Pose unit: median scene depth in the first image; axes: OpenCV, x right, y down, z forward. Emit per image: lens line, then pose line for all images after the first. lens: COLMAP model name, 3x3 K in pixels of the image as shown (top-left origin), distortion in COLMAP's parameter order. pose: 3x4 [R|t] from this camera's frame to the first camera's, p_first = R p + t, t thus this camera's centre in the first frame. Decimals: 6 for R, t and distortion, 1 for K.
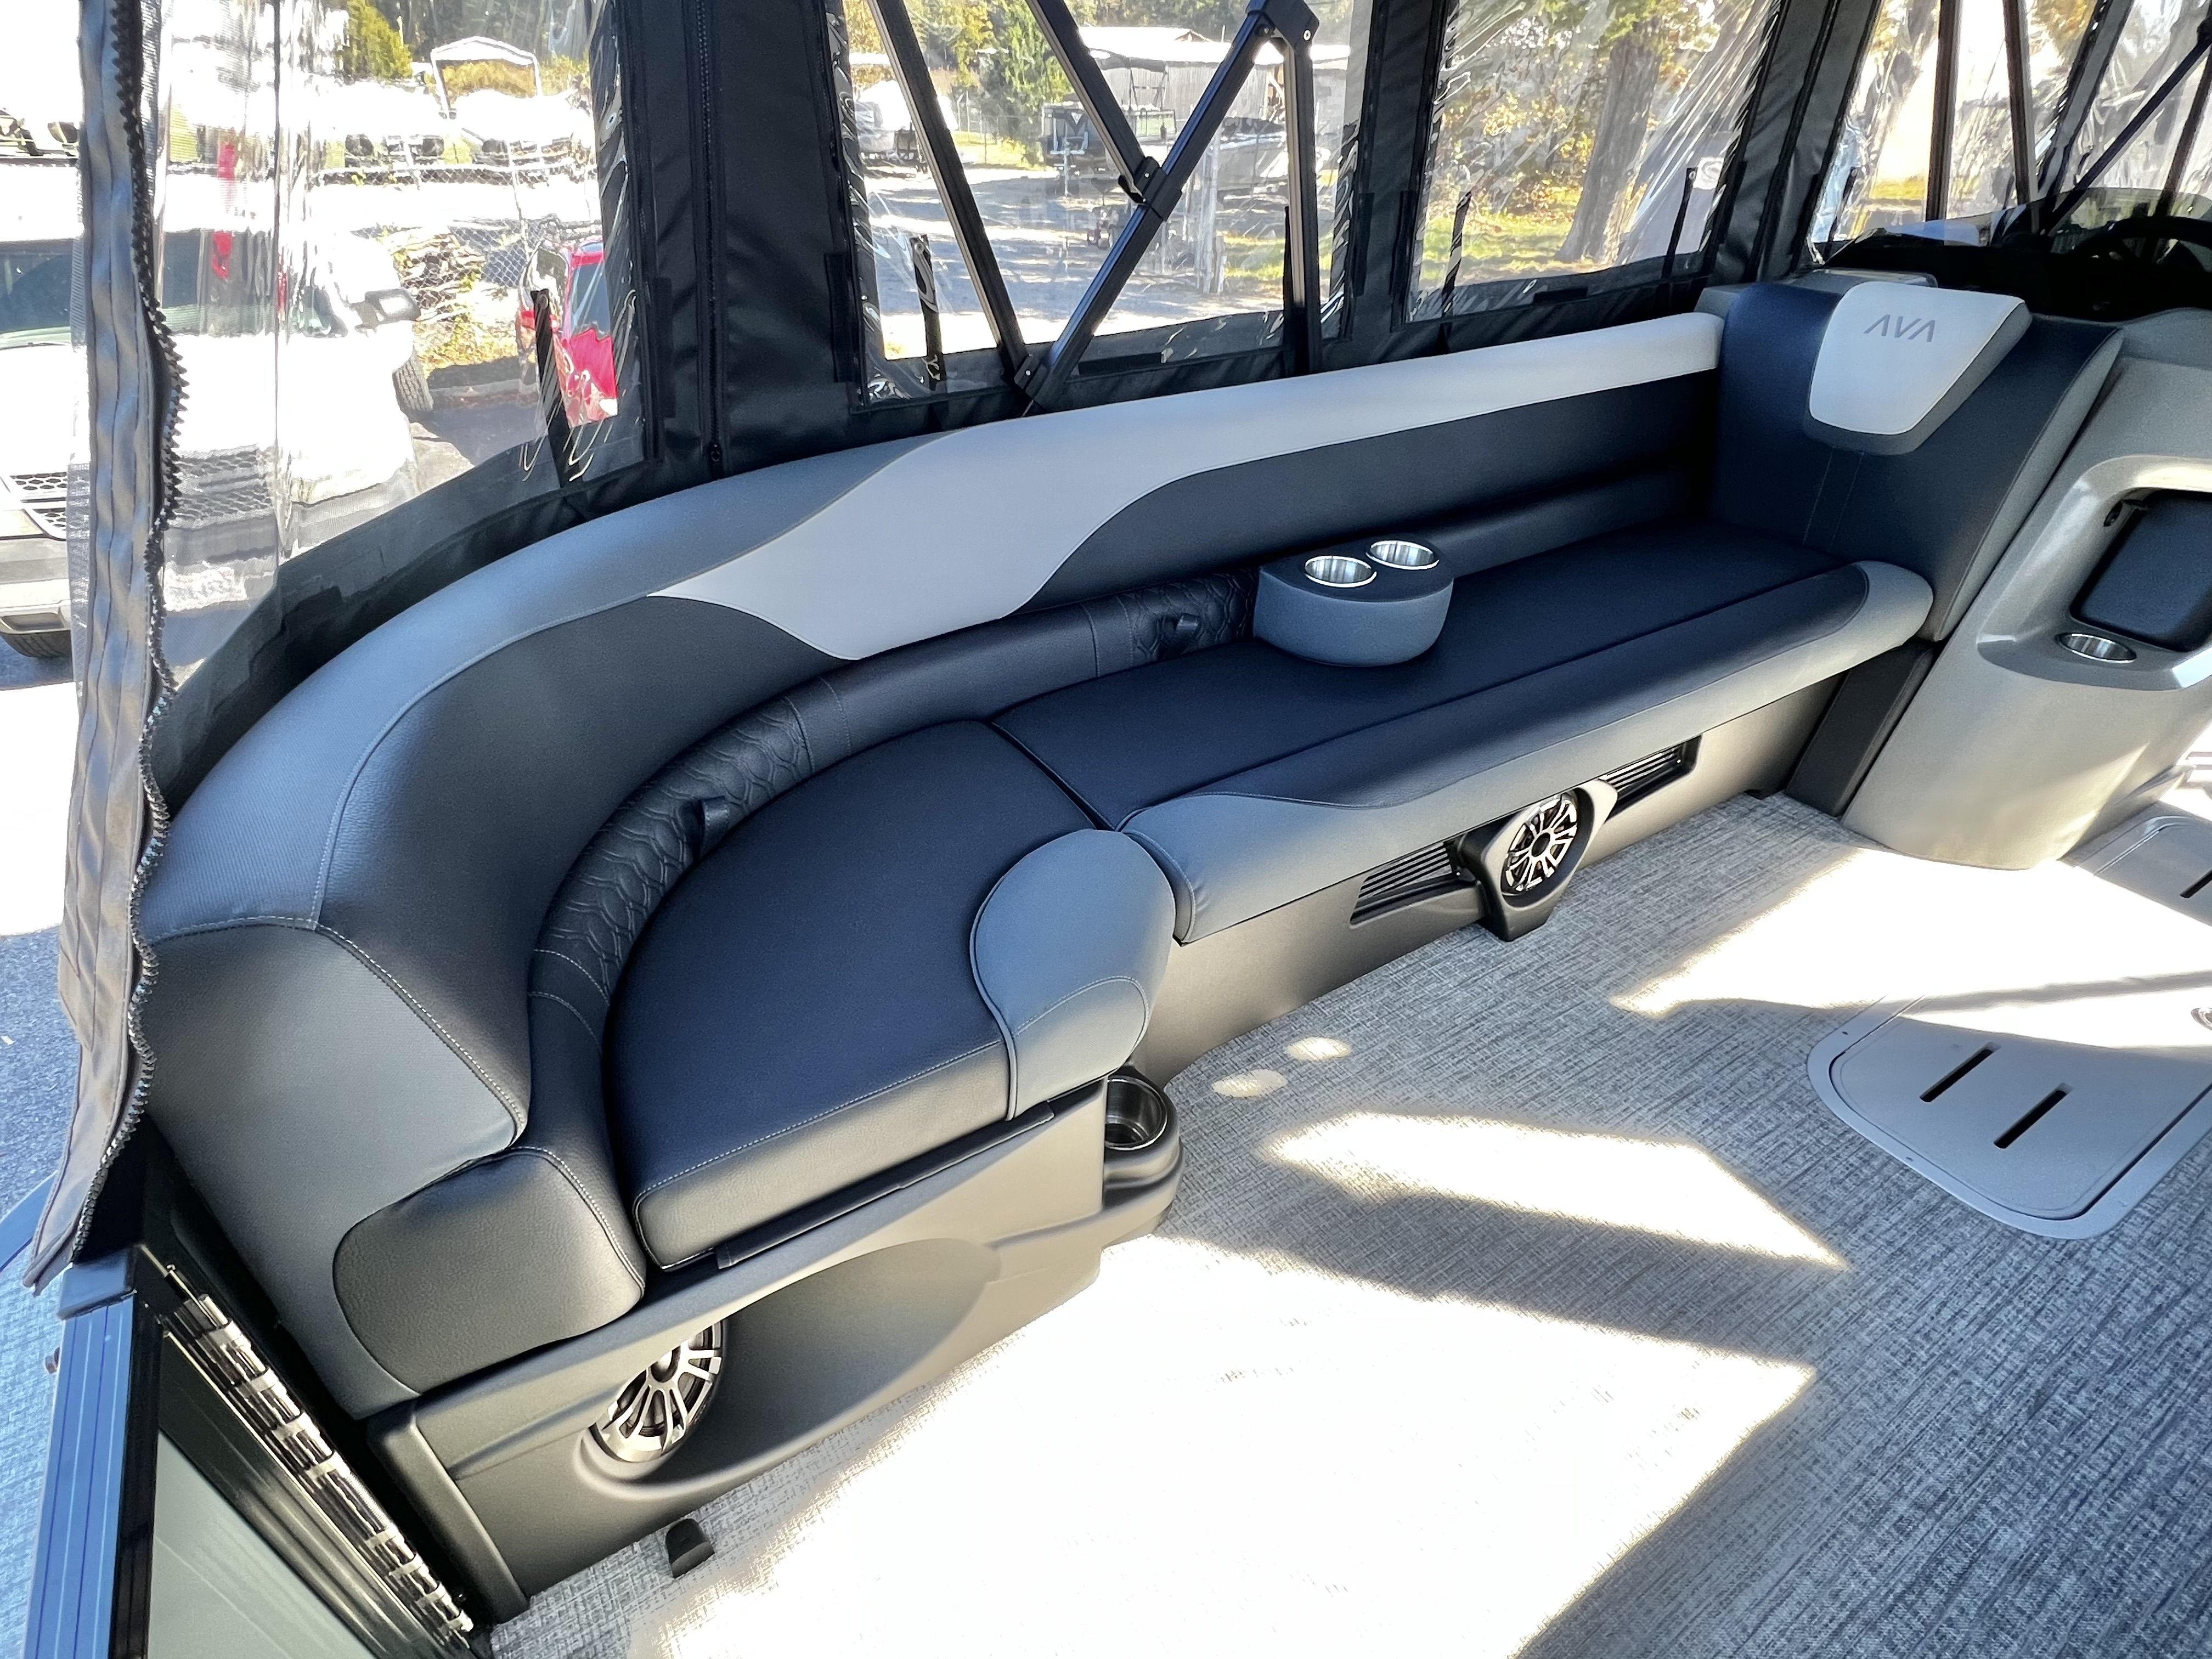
lens RADIAL K [[1104.3, 0, 1089.4], [0, 1104.3, 842.4], [0, 0, 1]] dist [-0.000946, -0.002242]
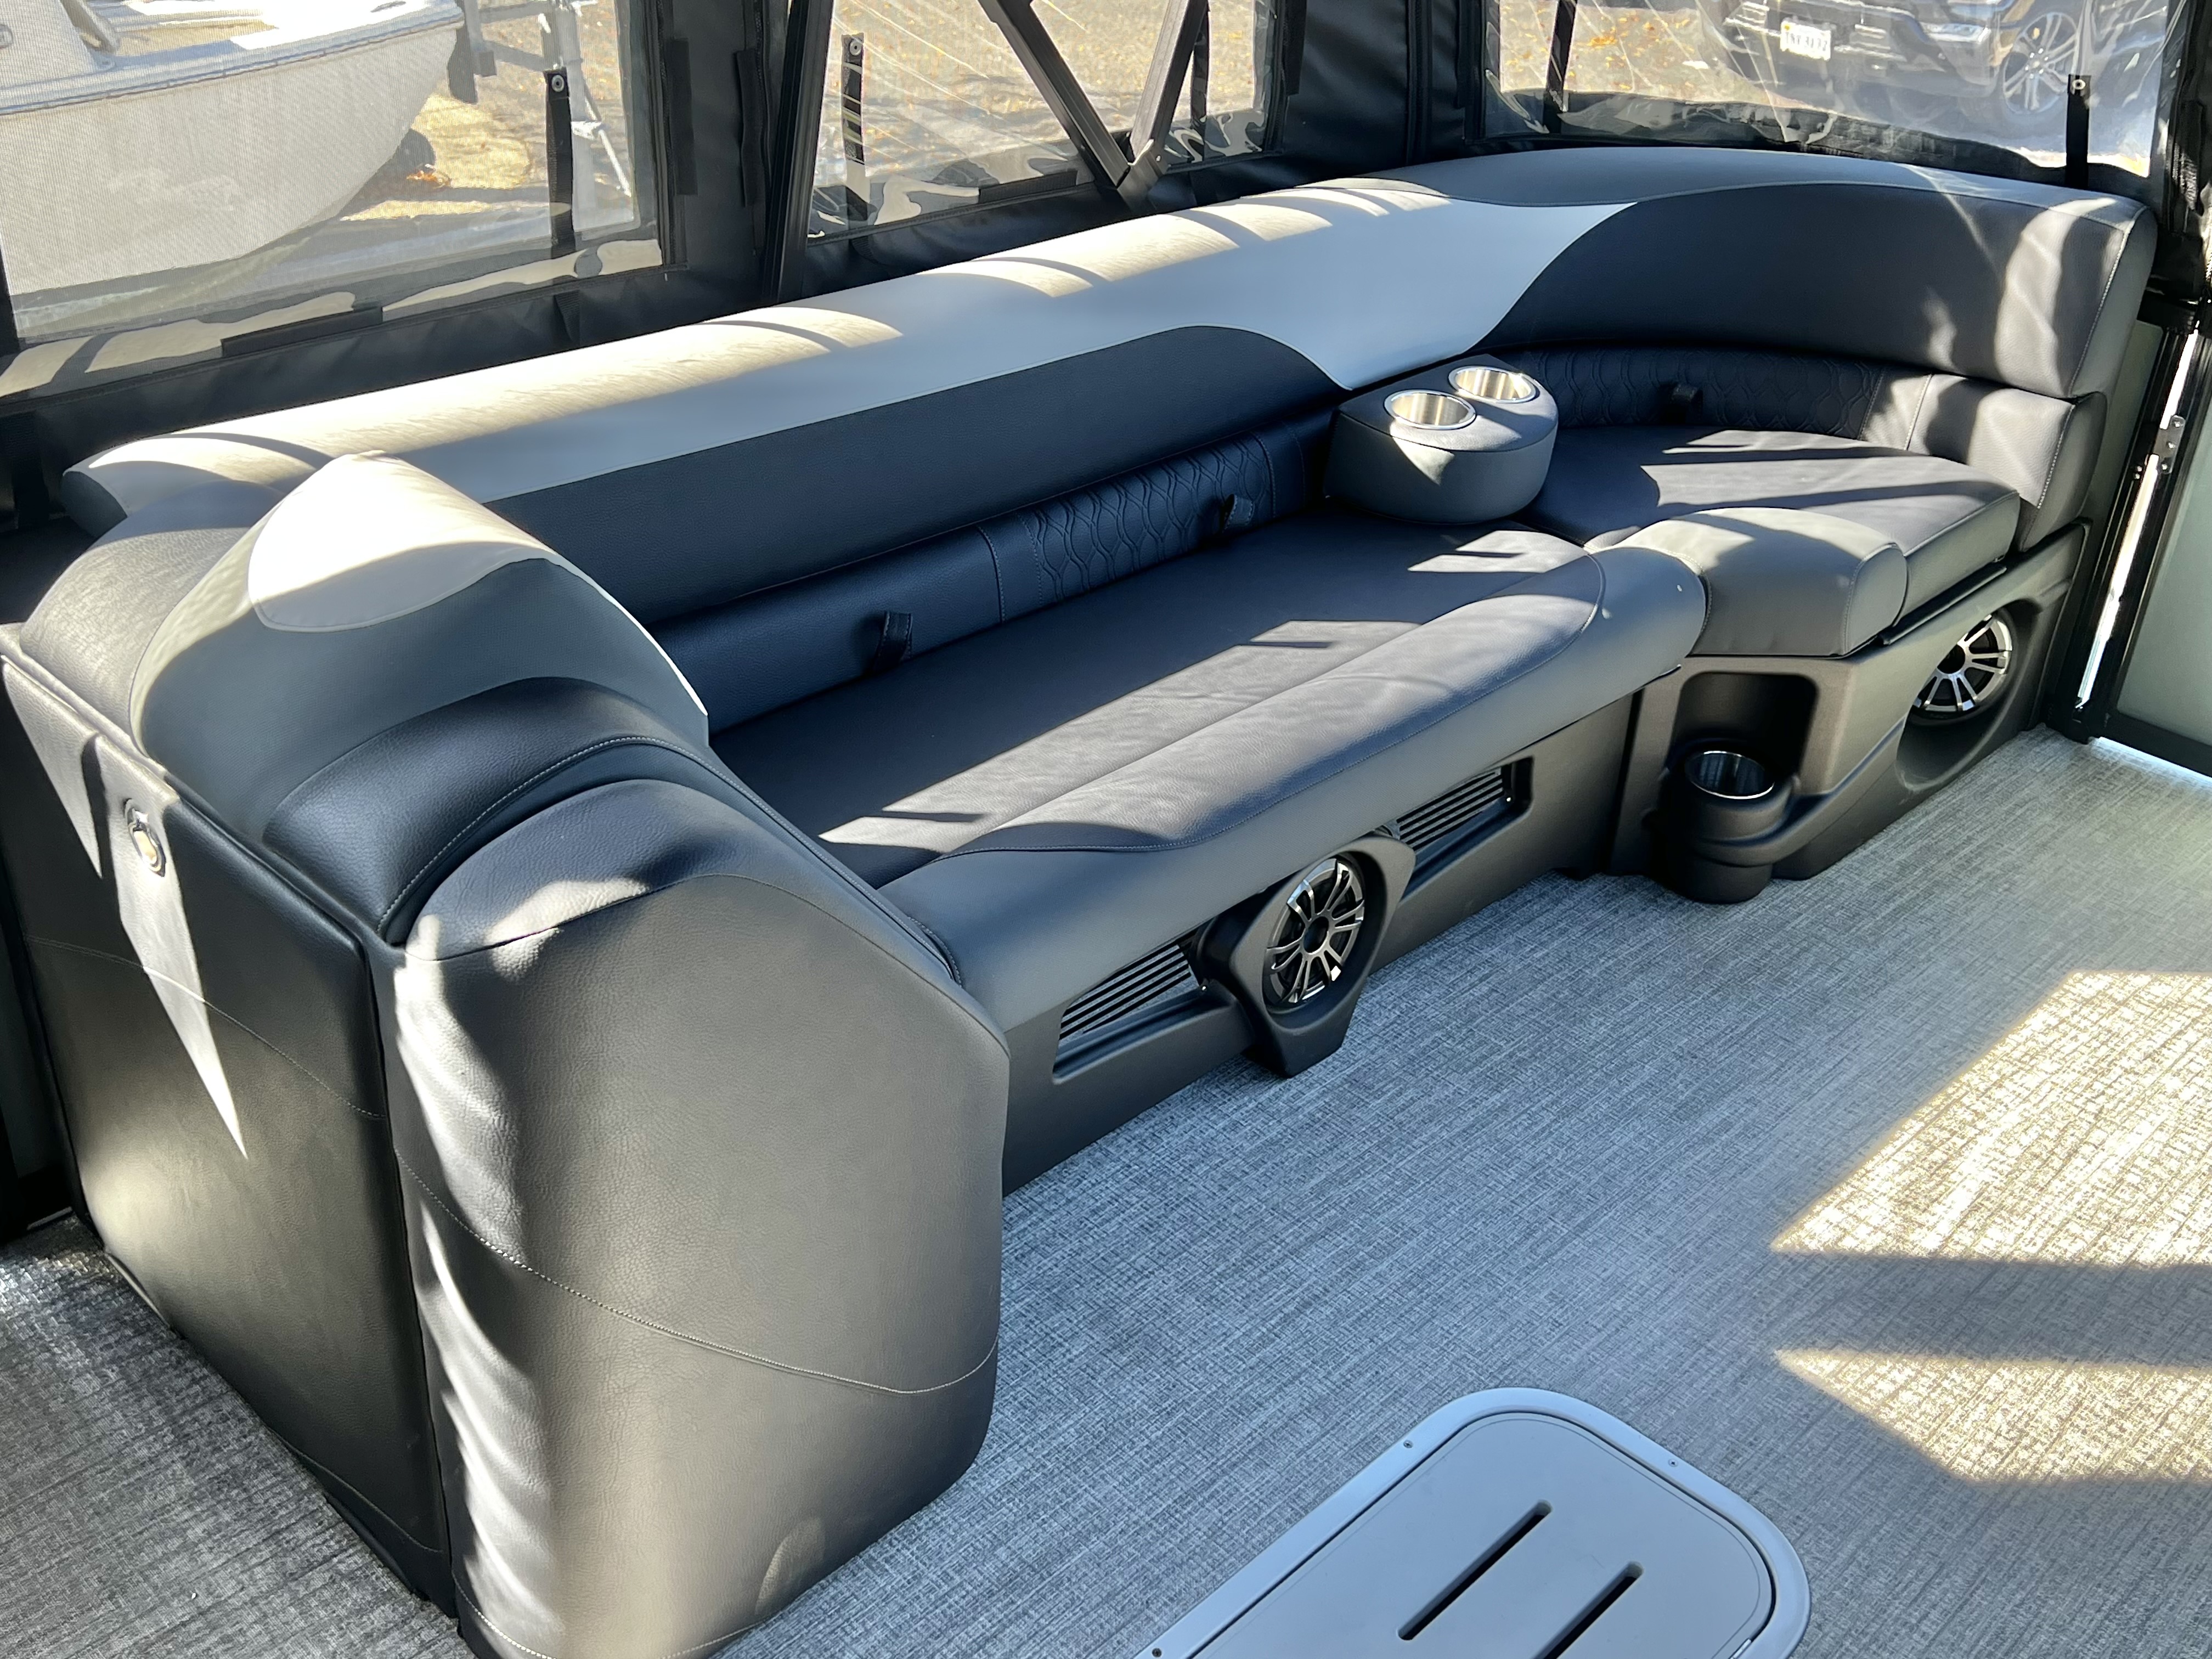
lens RADIAL K [[2303.6, 0, 1104.1], [0, 2303.6, 836.7], [0, 0, 1]] dist [0.036292, 0.000000]
pose [[-0.970782, 0.078504, -0.226760, 1.221823], [-0.175597, 0.411659, 0.894261, -0.974907], [0.163551, 0.907951, -0.385845, 1.010812]]
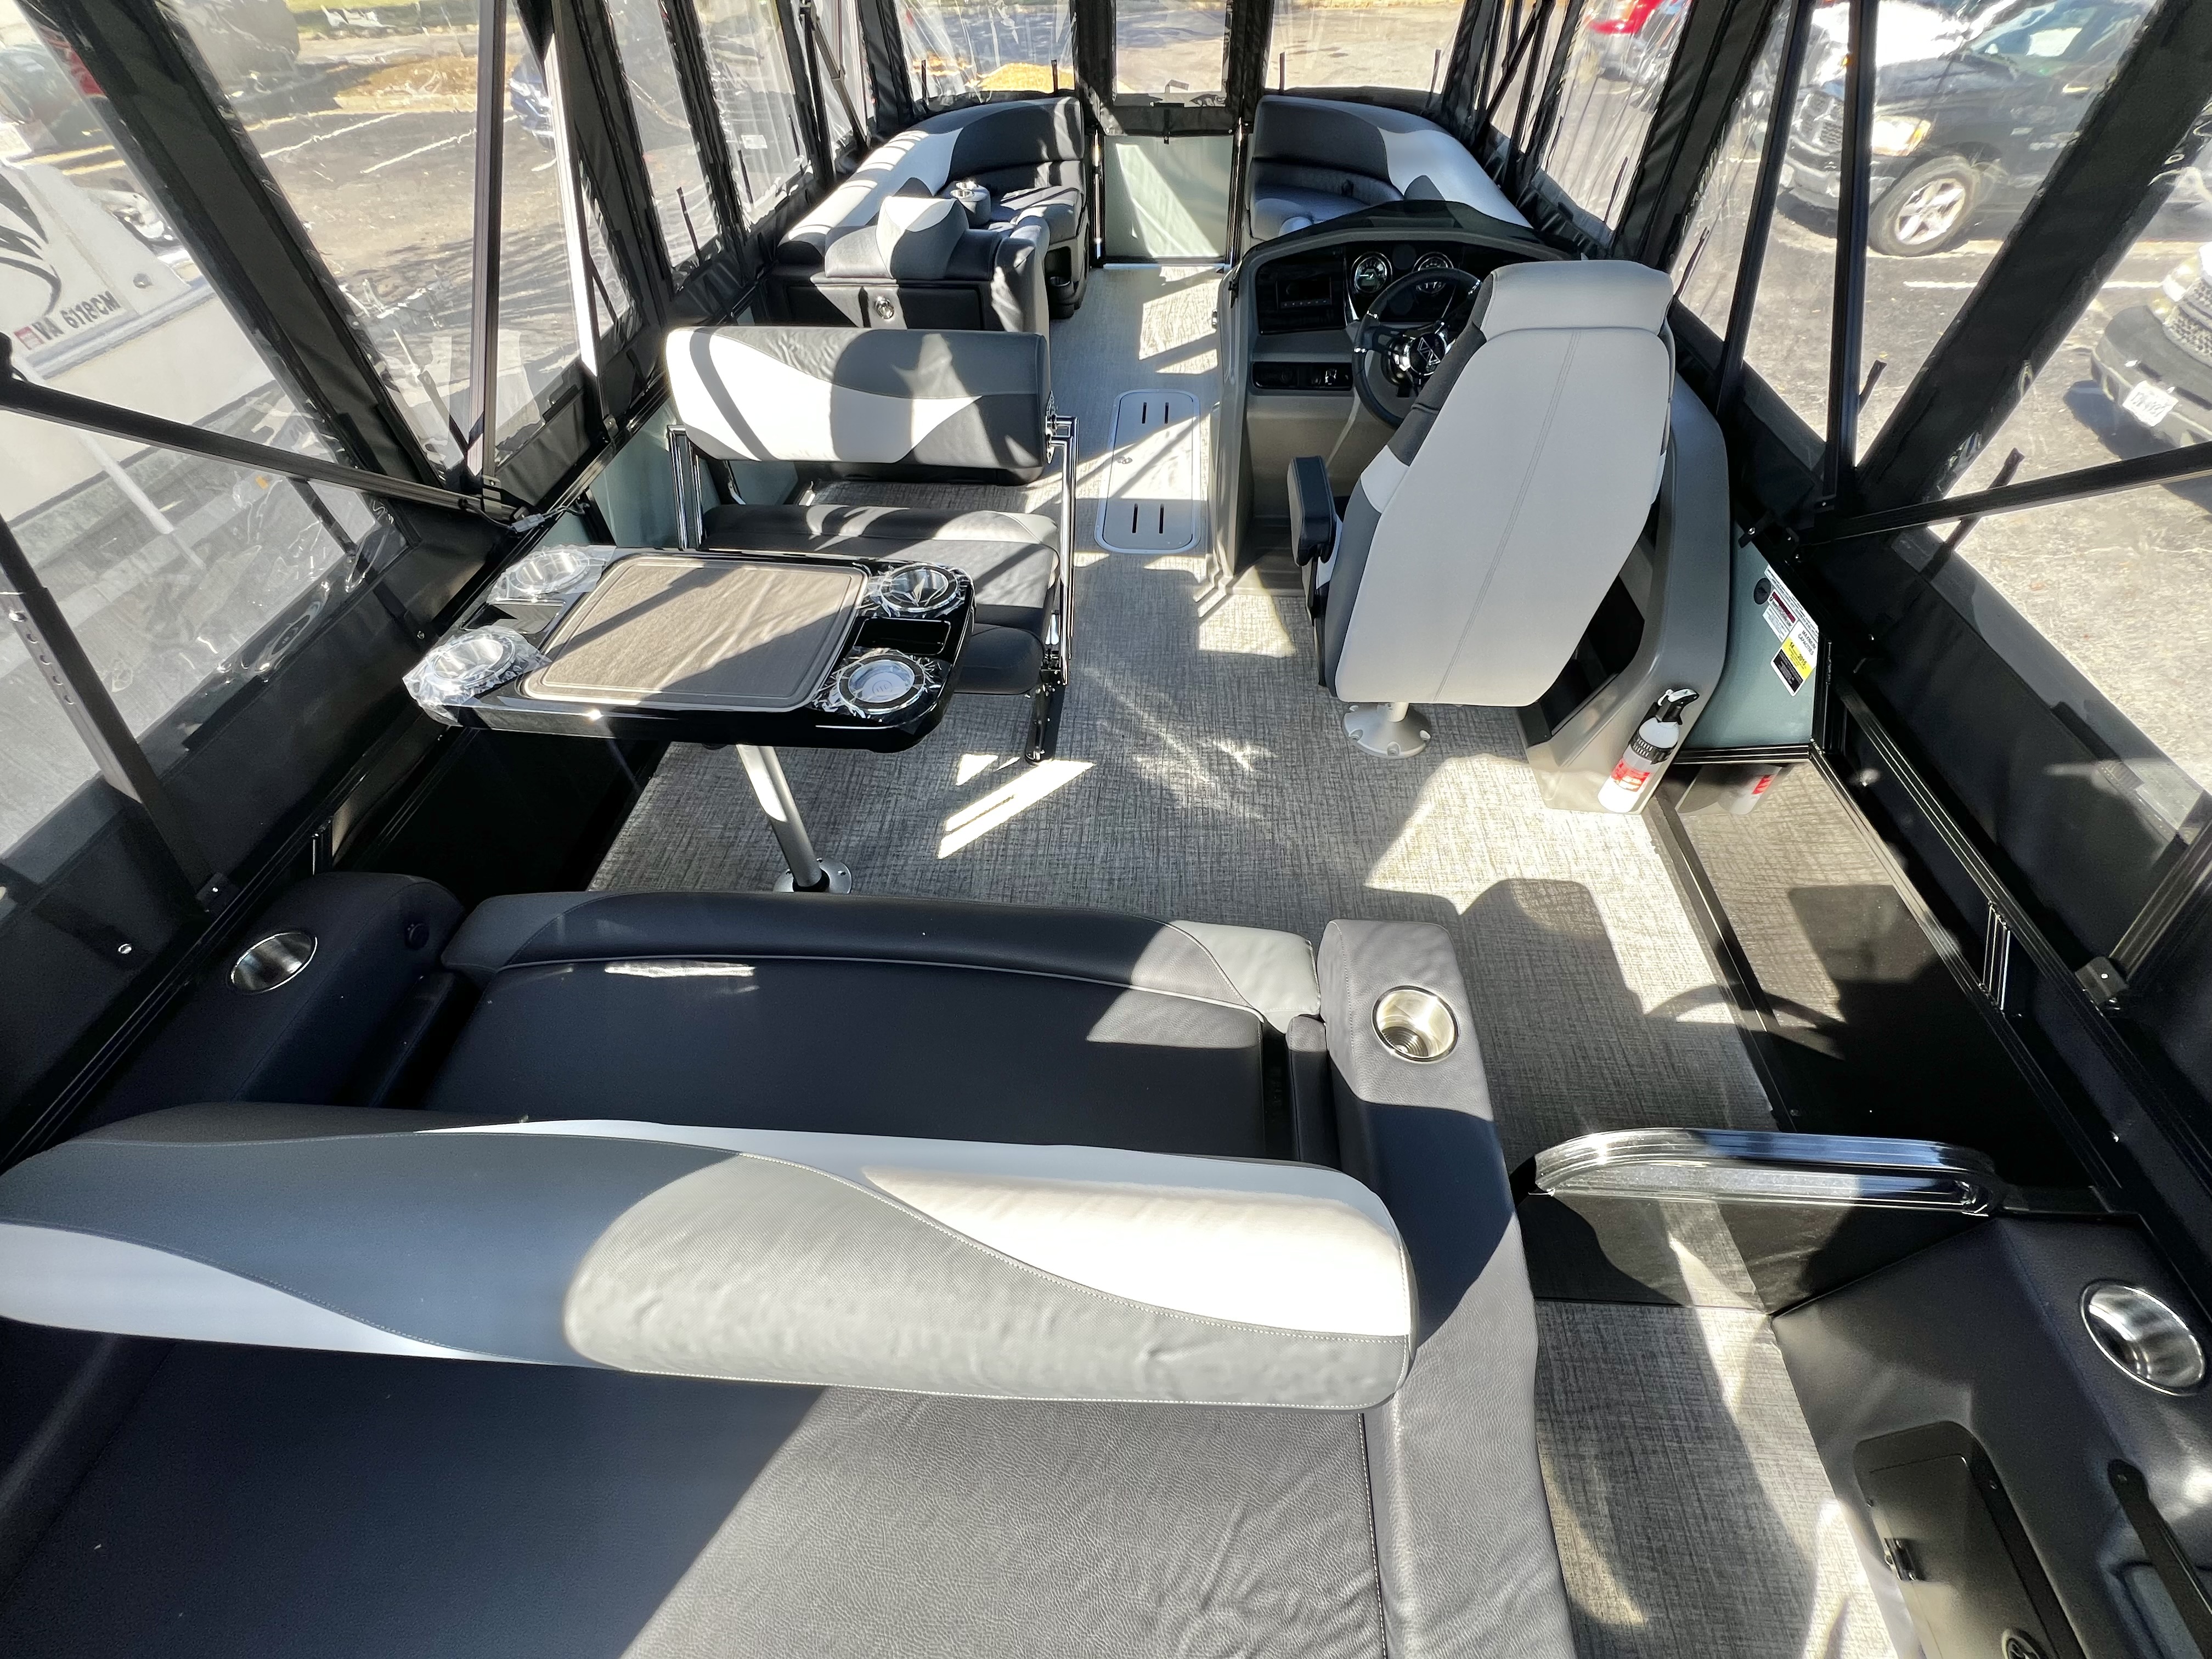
lens RADIAL K [[882.8, 0, 1105.5], [0, 882.8, 836.7], [0, 0, 1]] dist [-0.006887, -0.001615]
pose [[-0.588229, 0.614795, -0.525370, 2.732618], [-0.451106, 0.289734, 0.844131, -1.339311], [0.671185, 0.733540, 0.106908, 1.420558]]
